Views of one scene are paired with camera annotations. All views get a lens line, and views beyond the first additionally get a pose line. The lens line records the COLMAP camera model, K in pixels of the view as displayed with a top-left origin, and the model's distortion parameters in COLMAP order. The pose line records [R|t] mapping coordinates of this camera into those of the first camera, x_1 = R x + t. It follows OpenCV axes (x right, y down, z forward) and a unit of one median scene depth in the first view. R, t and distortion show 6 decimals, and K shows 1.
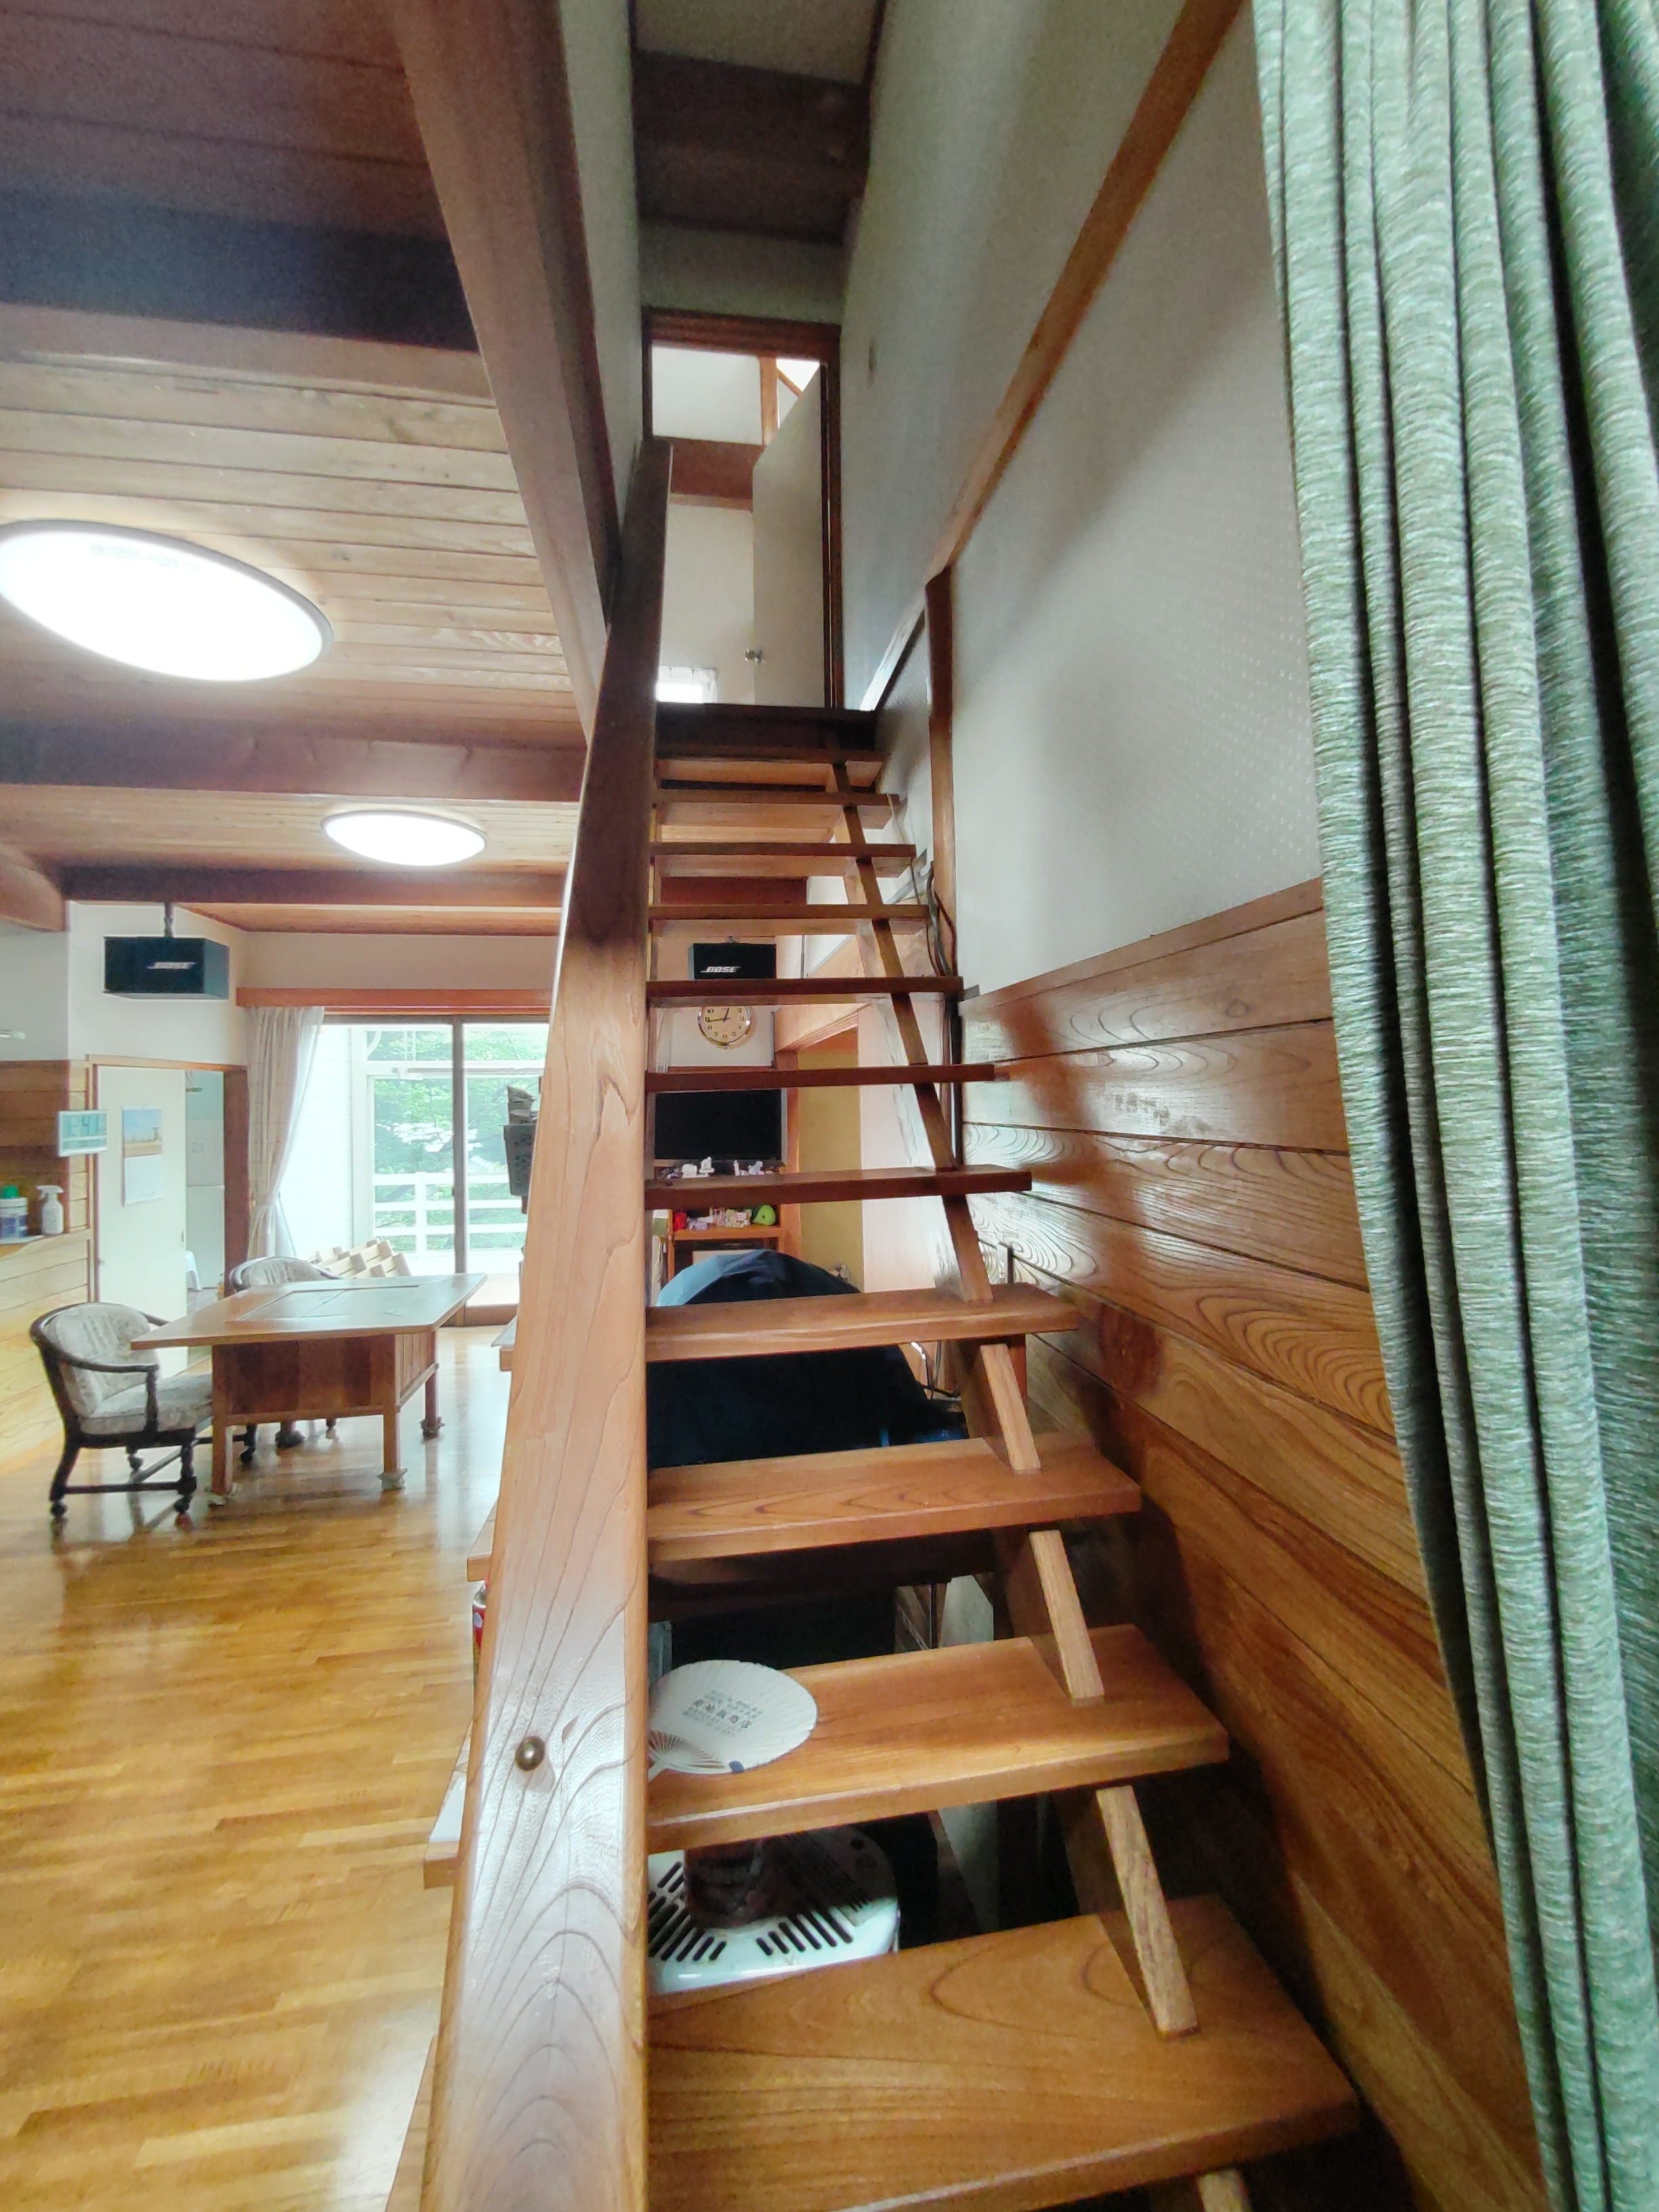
lens RADIAL K [[933.0, 0, 833.6], [0, 933.0, 1099.2], [0, 0, 1]] dist [0.002426, 0.000273]
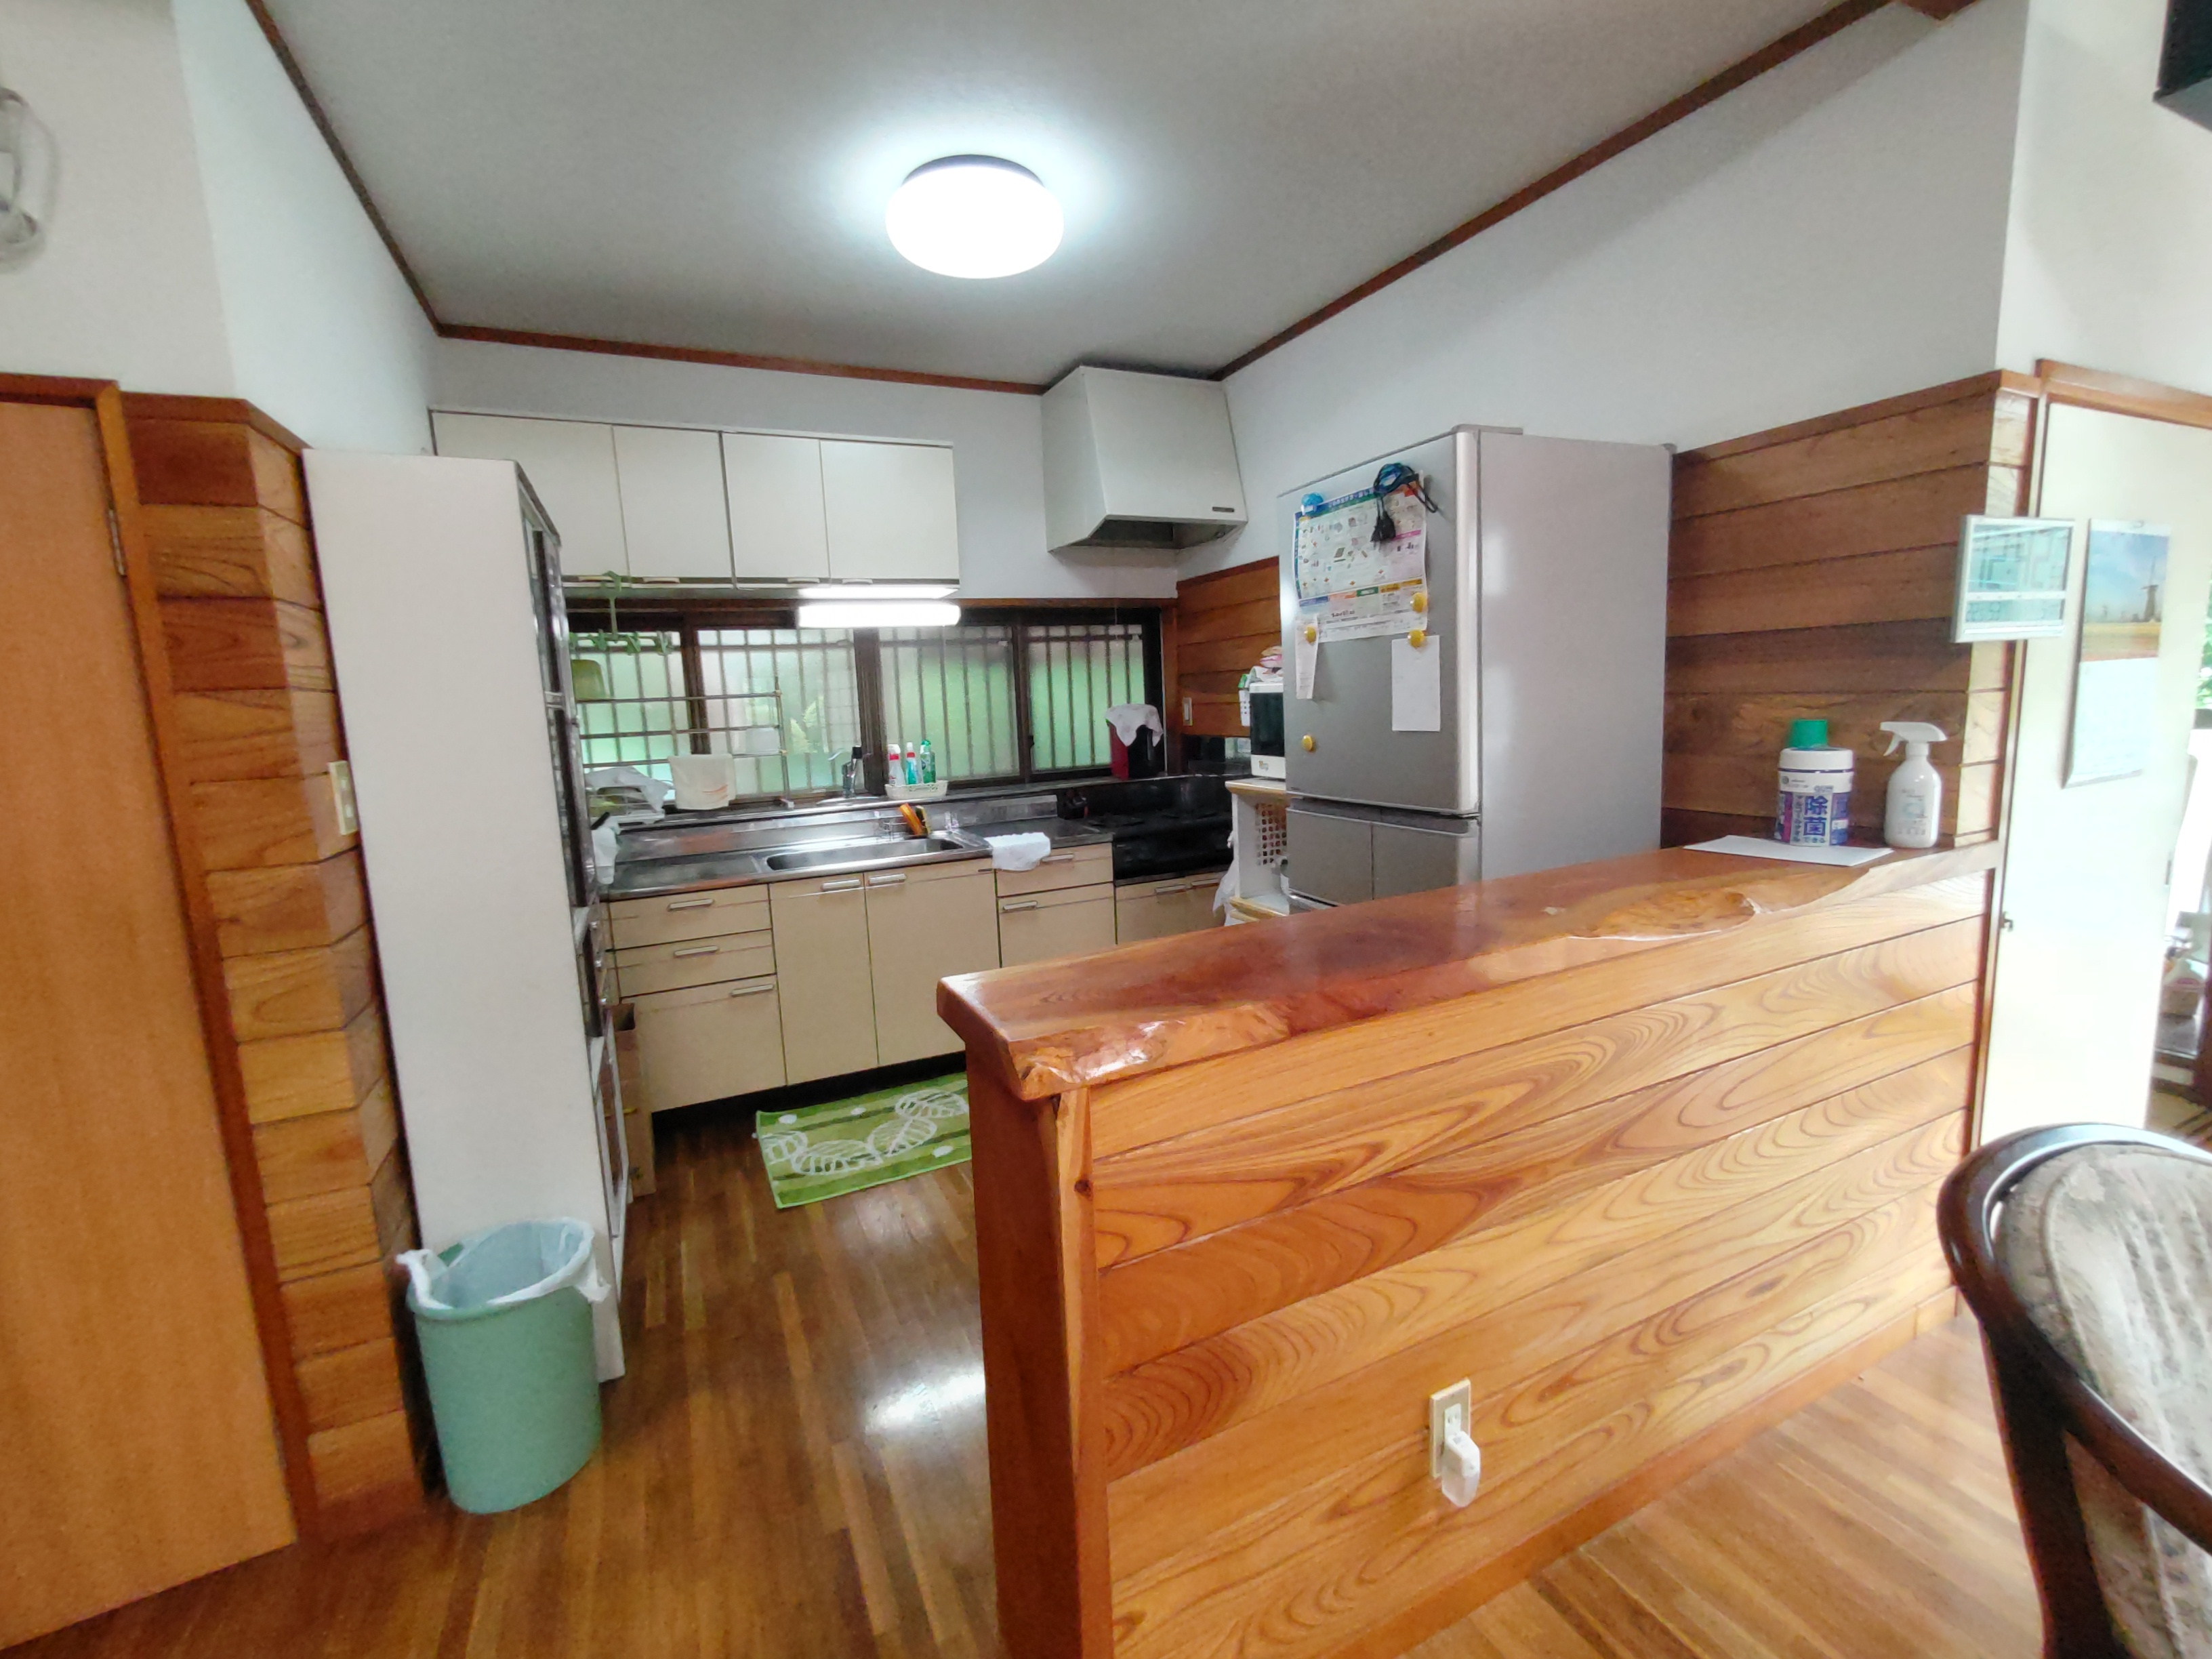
lens RADIAL K [[933.0, 0, 1104.5], [0, 933.0, 826.8], [0, 0, 1]] dist [0.002426, 0.000273]
pose [[0.283059, 0.137108, -0.949252, -0.562558], [0.033029, 0.987749, 0.152517, 0.065716], [0.958534, -0.074525, 0.275063, 0.572274]]
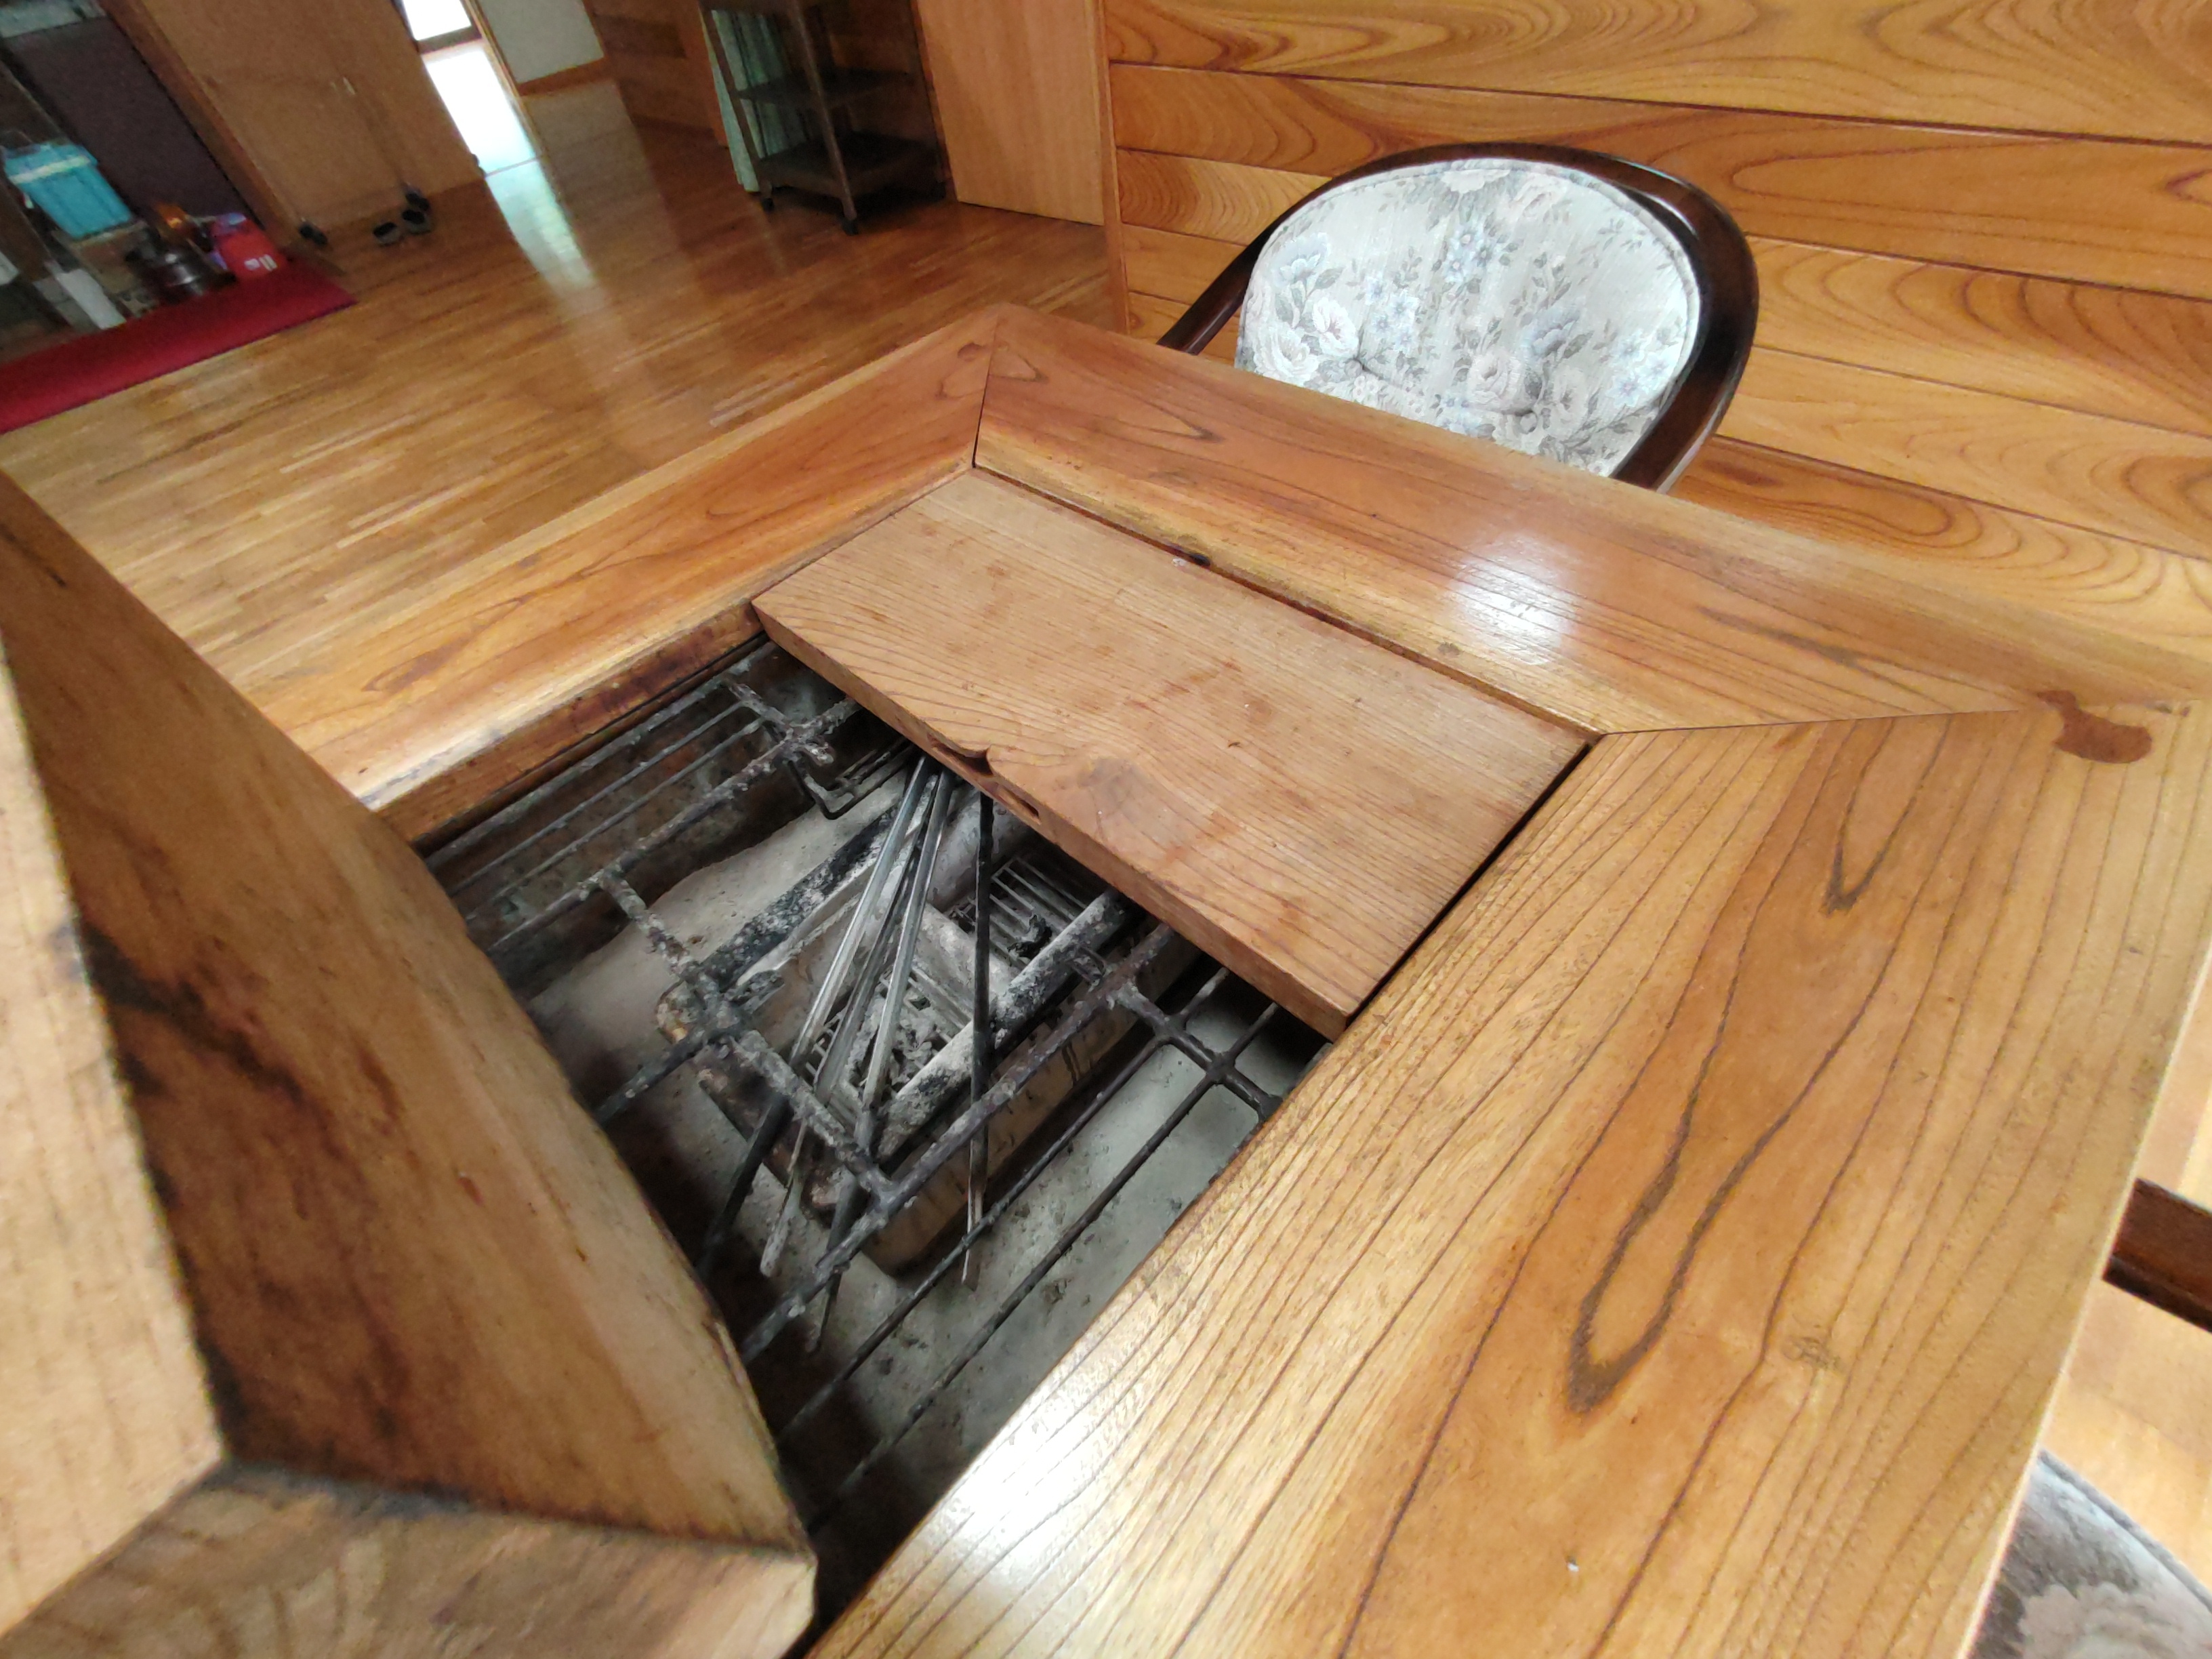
lens RADIAL K [[933.0, 0, 1101.5], [0, 933.0, 834.8], [0, 0, 1]] dist [0.002426, 0.000273]
pose [[-0.795527, 0.520183, -0.310721, -0.483461], [0.108492, 0.626809, 0.771583, 0.116514], [0.596127, 0.580104, -0.555079, 1.031551]]
